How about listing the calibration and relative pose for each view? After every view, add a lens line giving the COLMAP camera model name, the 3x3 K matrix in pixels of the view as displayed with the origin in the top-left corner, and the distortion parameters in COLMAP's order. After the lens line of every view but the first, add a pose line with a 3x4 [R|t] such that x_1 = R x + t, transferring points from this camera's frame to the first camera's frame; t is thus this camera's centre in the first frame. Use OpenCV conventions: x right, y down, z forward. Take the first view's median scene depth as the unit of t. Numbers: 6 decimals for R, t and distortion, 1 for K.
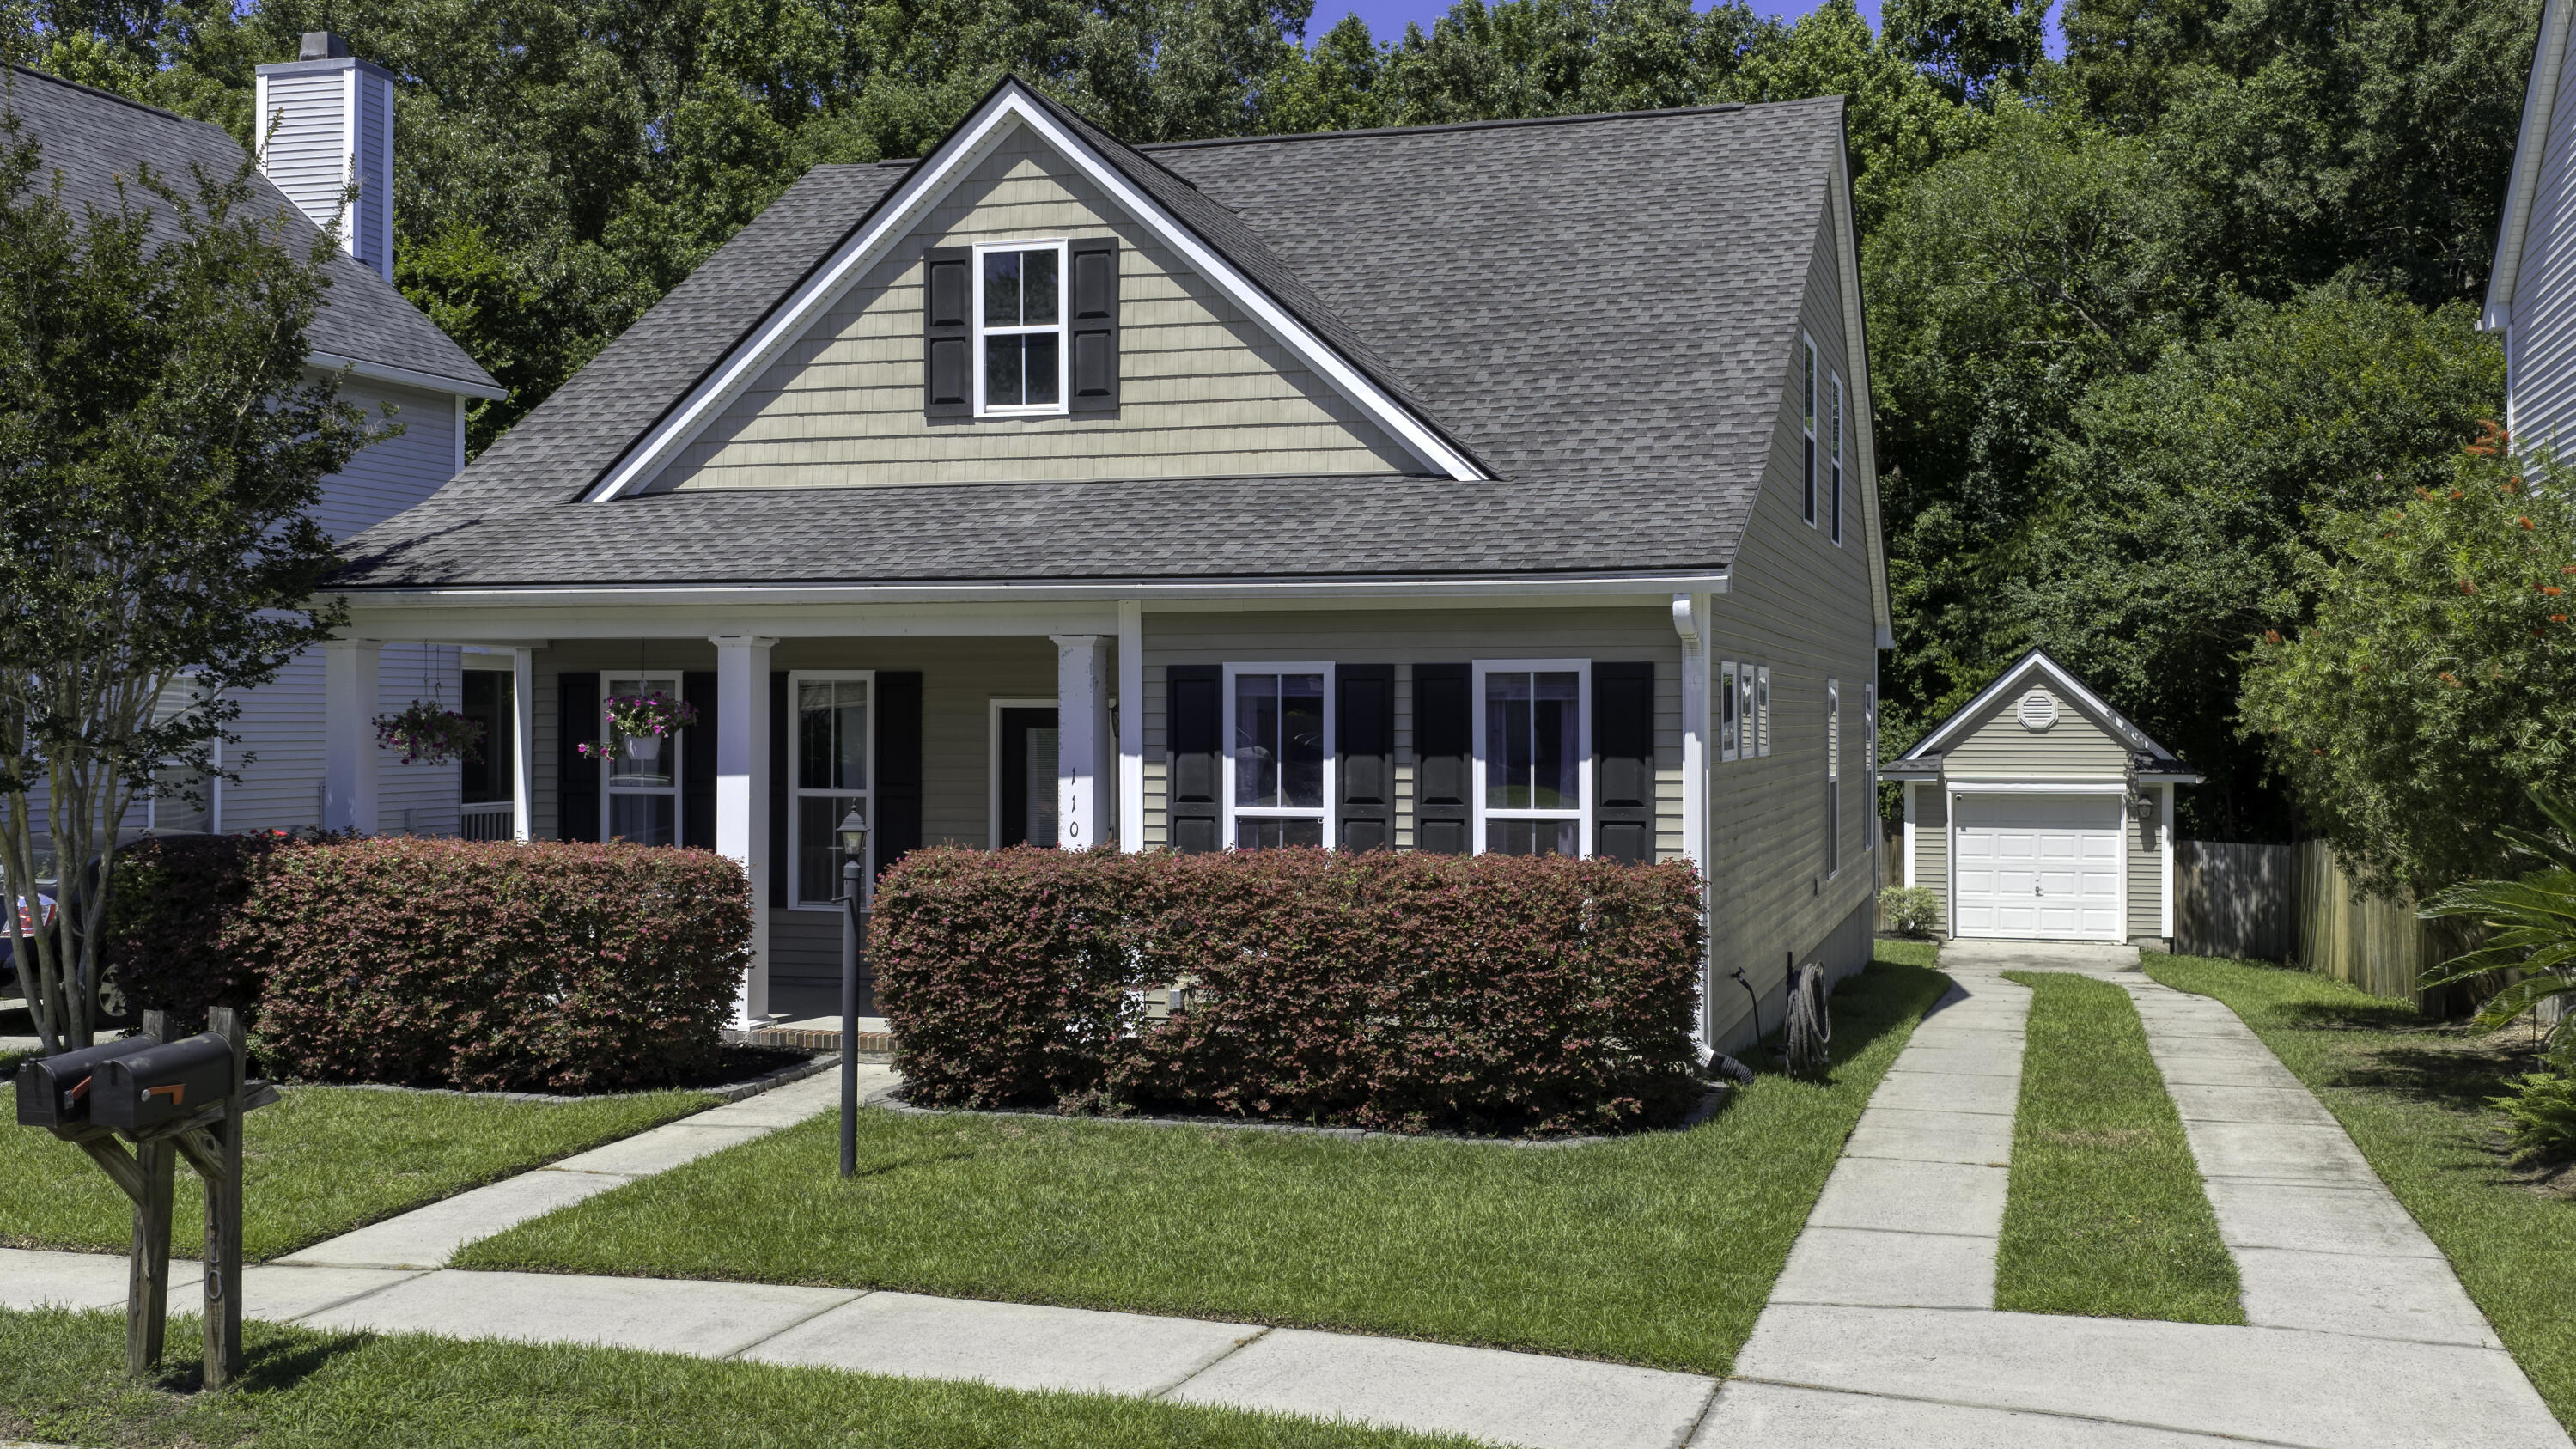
lens RADIAL K [[2337.3, 0, 1451.5], [0, 2337.3, 721.0], [0, 0, 1]] dist [0.026119, -0.000158]
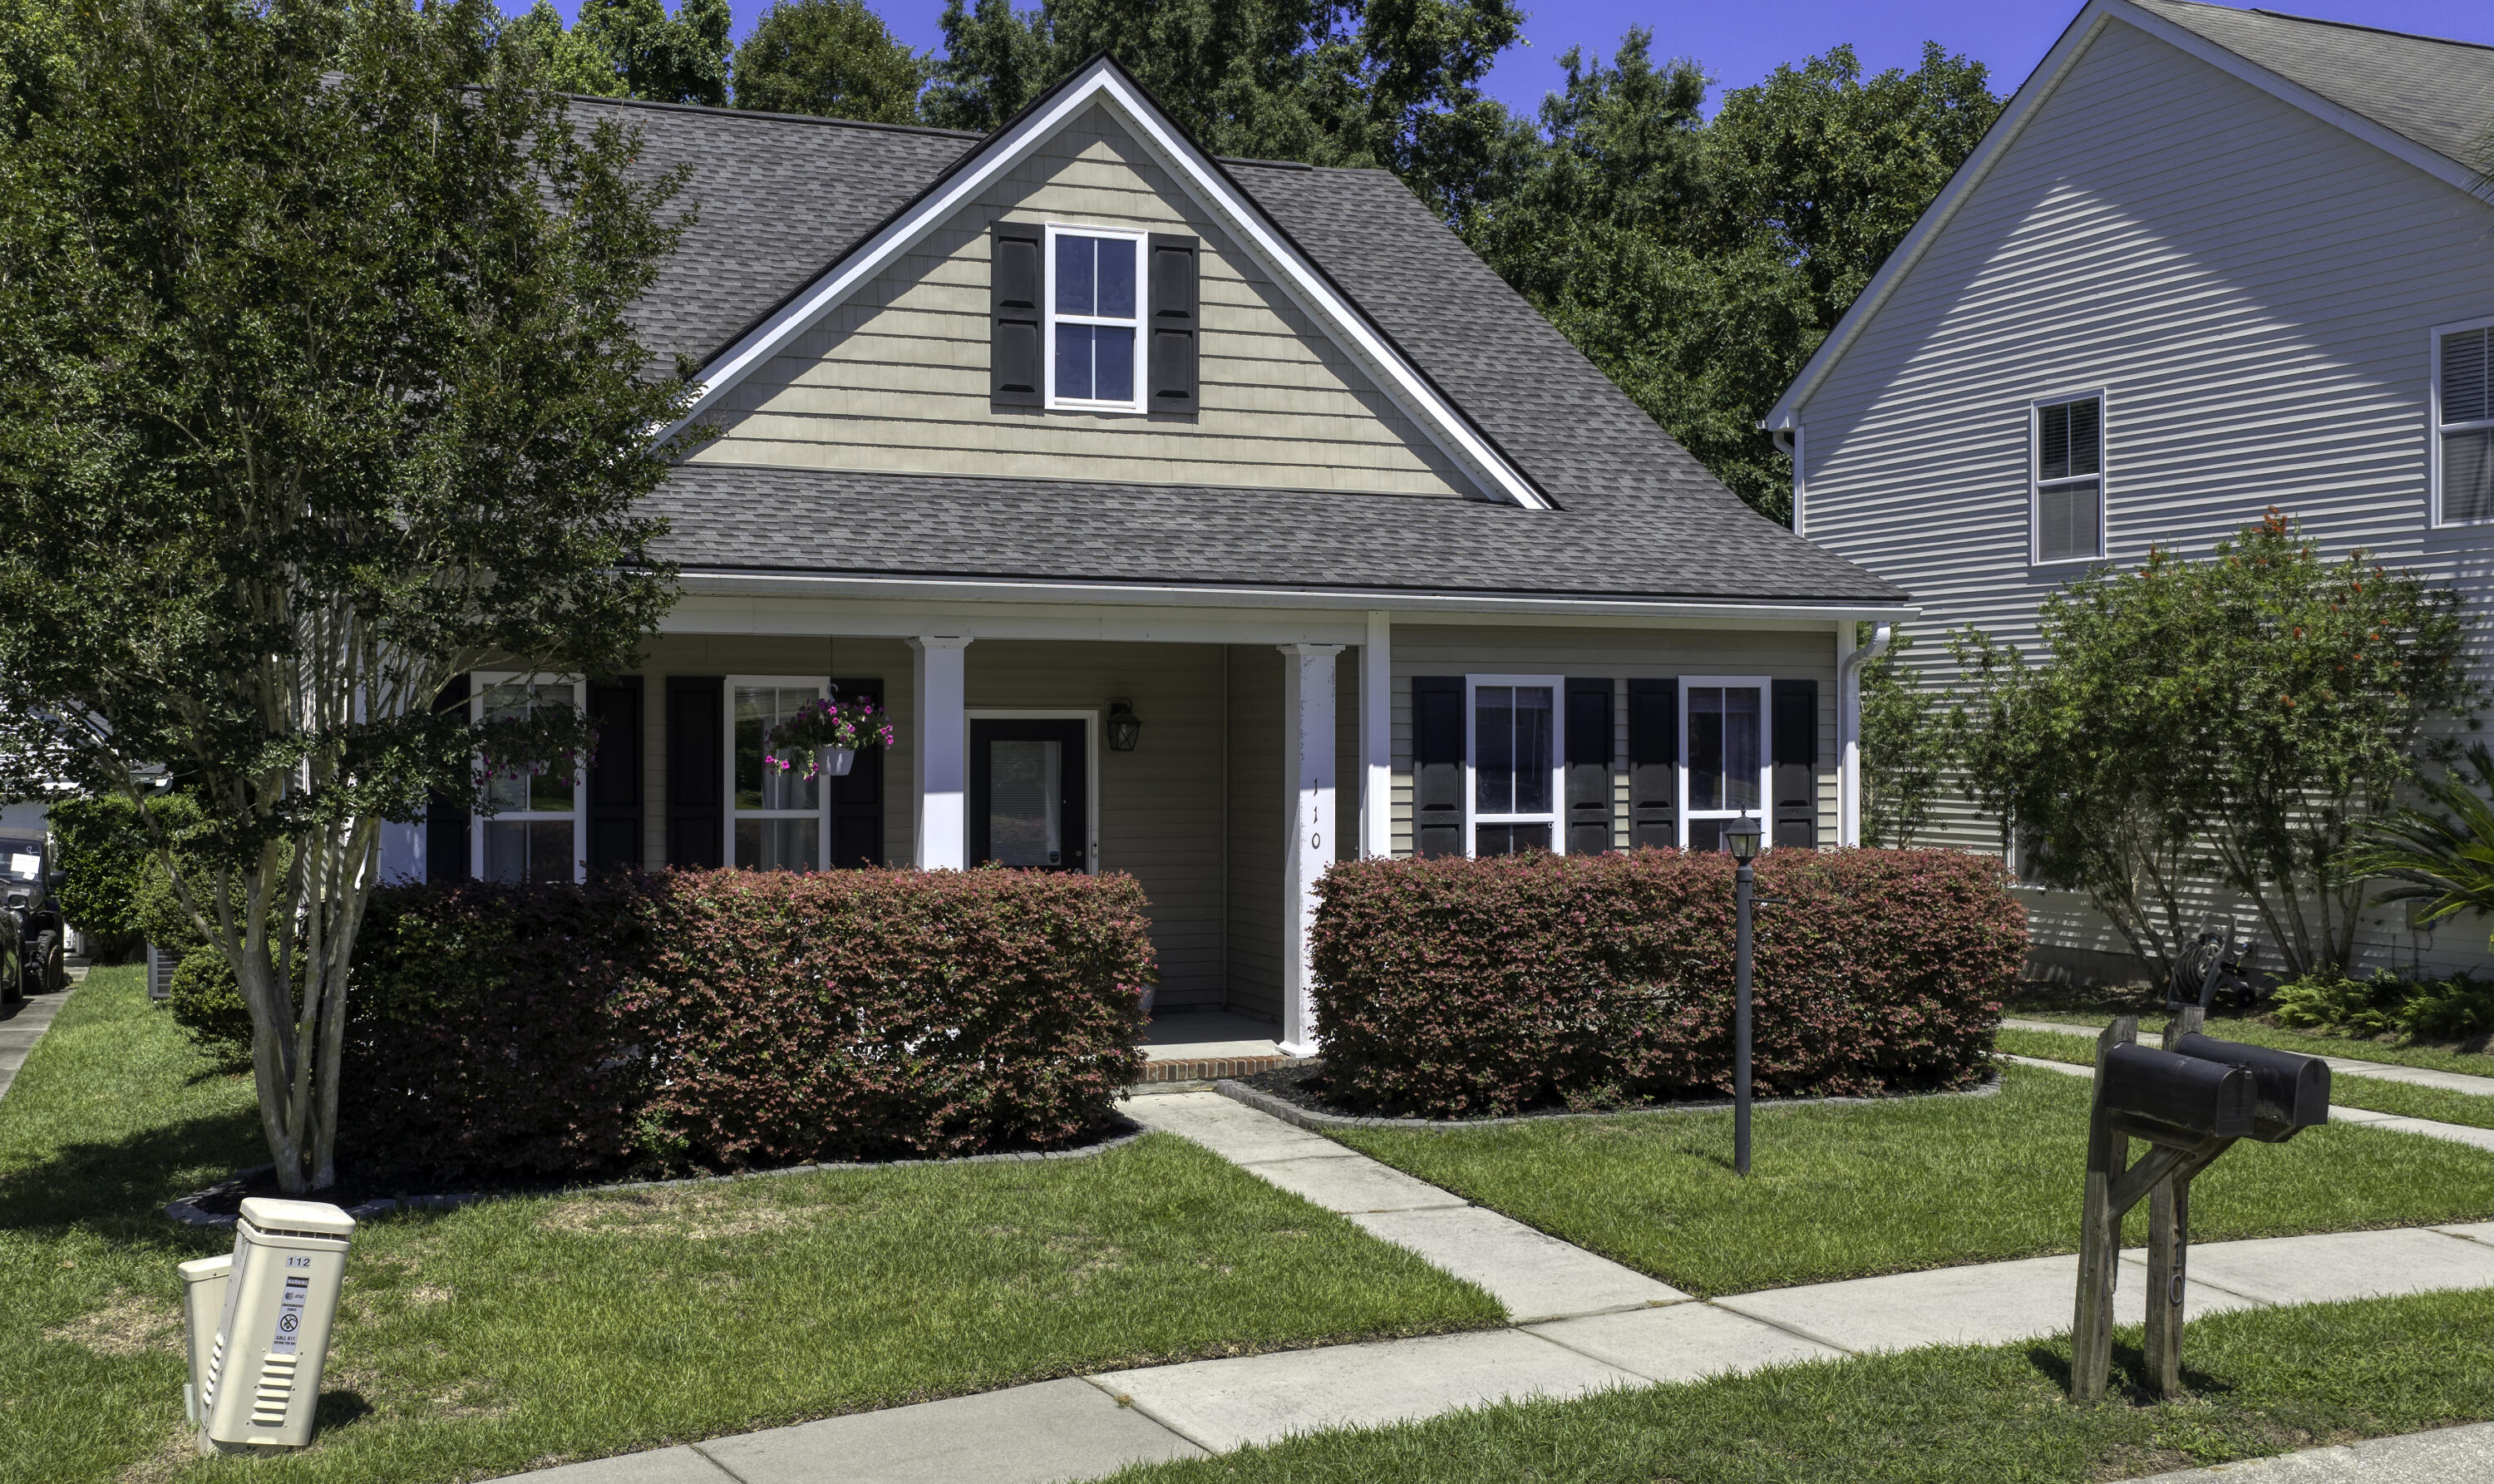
lens RADIAL K [[2350.8, 0, 1155.8], [0, 2350.8, 738.8], [0, 0, 1]] dist [0.055884, 0.002875]
pose [[0.810059, -0.001378, 0.586347, -0.733921], [0.001365, 0.999999, 0.000465, 0.002281], [-0.586347, 0.000424, 0.810060, 0.213866]]
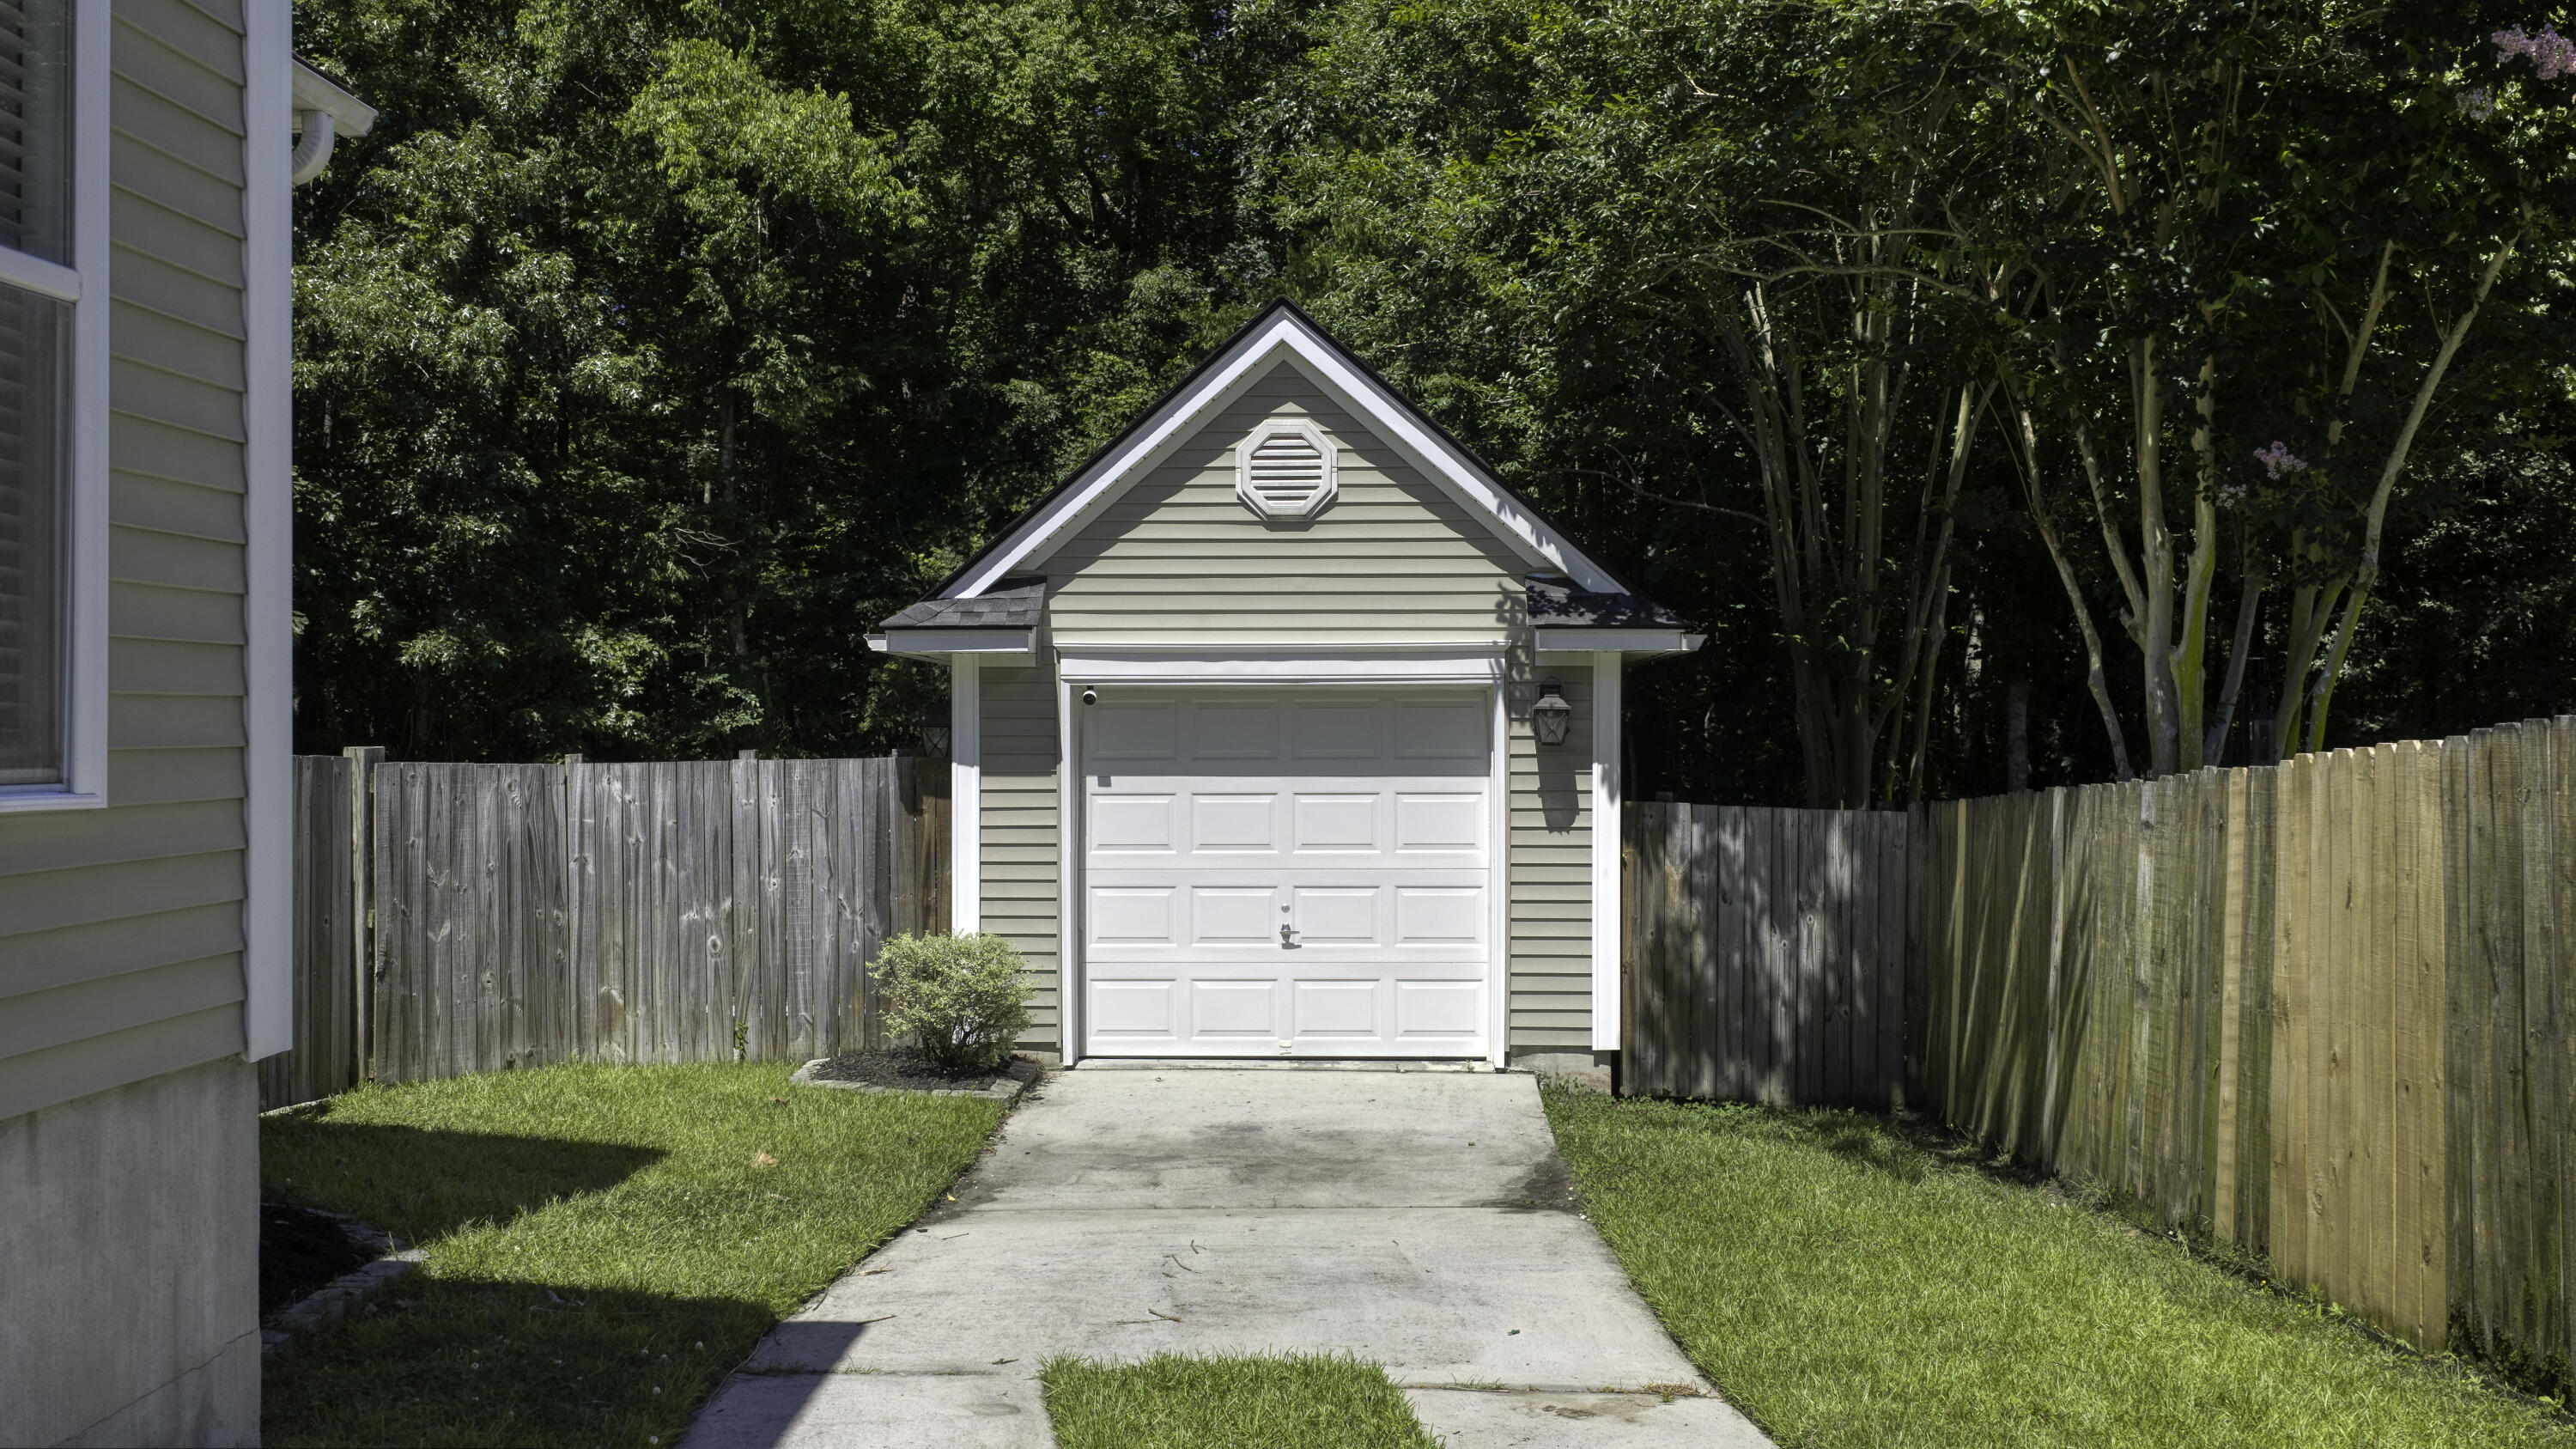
lens RADIAL K [[2334.6, 0, 1288.0], [0, 2334.6, 724.5], [0, 0, 1]] dist [0.008607, -0.001403]
pose [[0.985501, -0.024727, 0.167856, 0.390089], [0.010474, 0.996303, 0.085270, 0.009571], [-0.169344, -0.082275, 0.982117, 1.300776]]
